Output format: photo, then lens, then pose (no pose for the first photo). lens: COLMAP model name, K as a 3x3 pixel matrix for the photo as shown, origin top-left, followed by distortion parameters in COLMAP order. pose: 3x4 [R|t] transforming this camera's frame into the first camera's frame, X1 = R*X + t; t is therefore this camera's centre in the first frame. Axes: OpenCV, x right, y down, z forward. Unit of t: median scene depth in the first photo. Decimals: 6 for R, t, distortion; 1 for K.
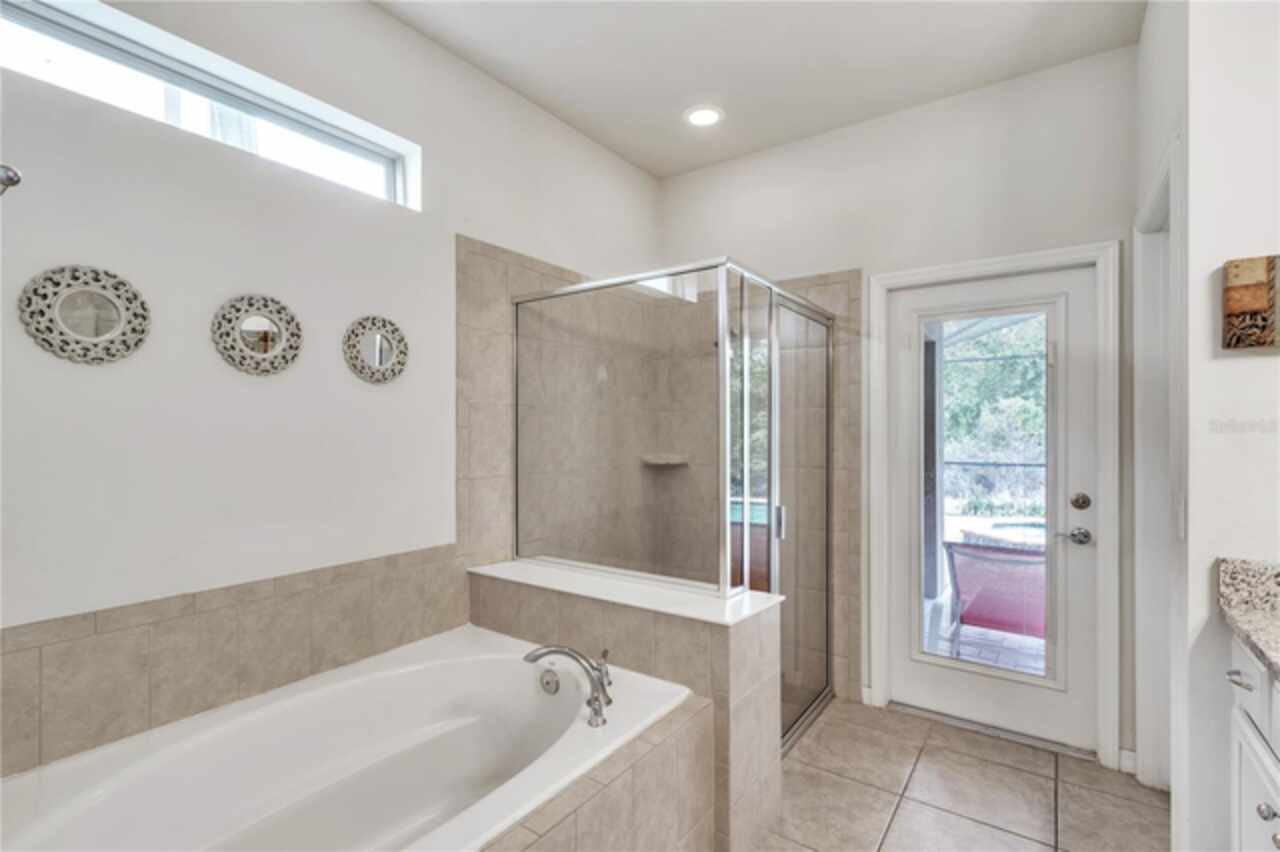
lens RADIAL K [[591.5, 0, 643.0], [0, 591.5, 427.6], [0, 0, 1]] dist [0.005211, -0.001296]
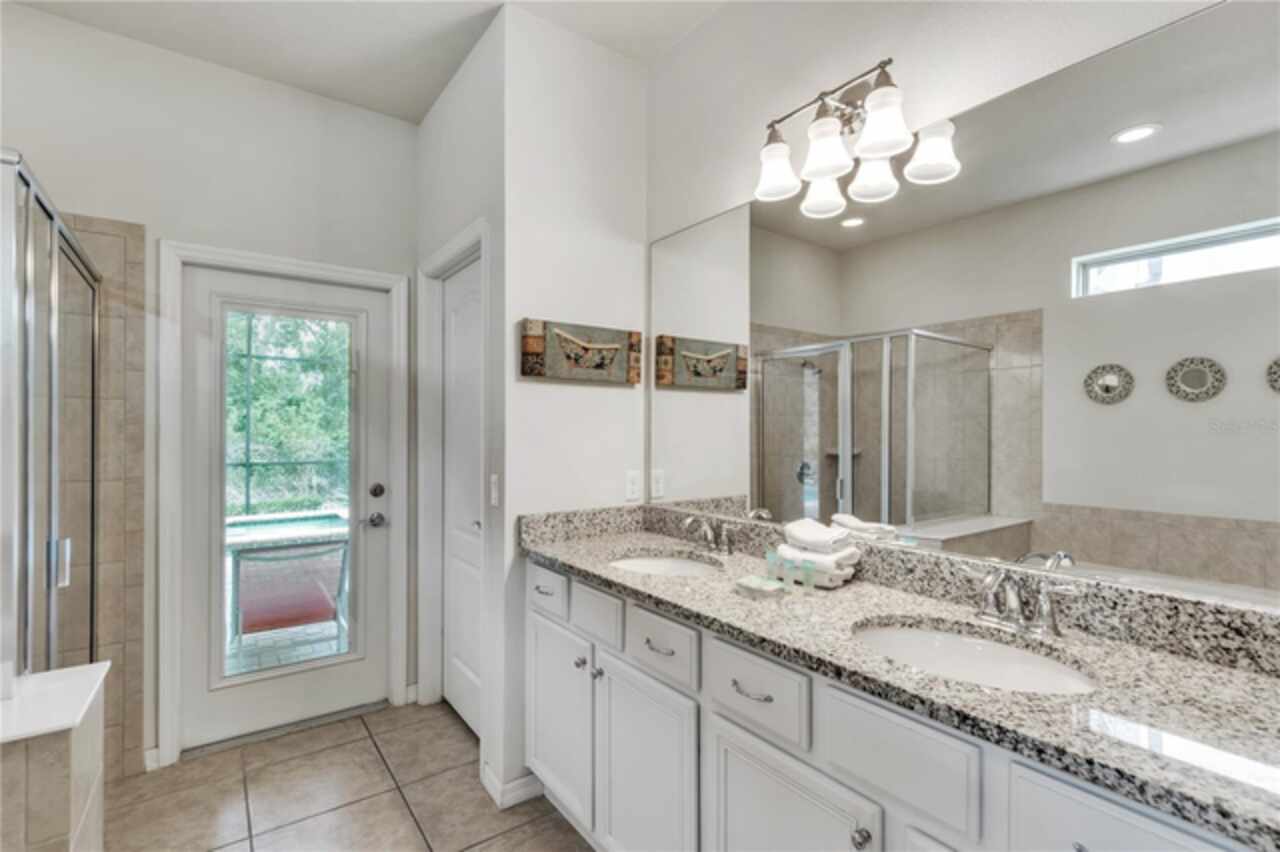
lens RADIAL K [[591.5, 0, 620.3], [0, 591.5, 425.5], [0, 0, 1]] dist [0.005211, -0.001296]
pose [[0.334510, 0.007255, 0.942364, -0.198983], [-0.005155, 0.999969, -0.005868, 0.000776], [-0.942378, -0.002895, 0.334537, 0.152767]]
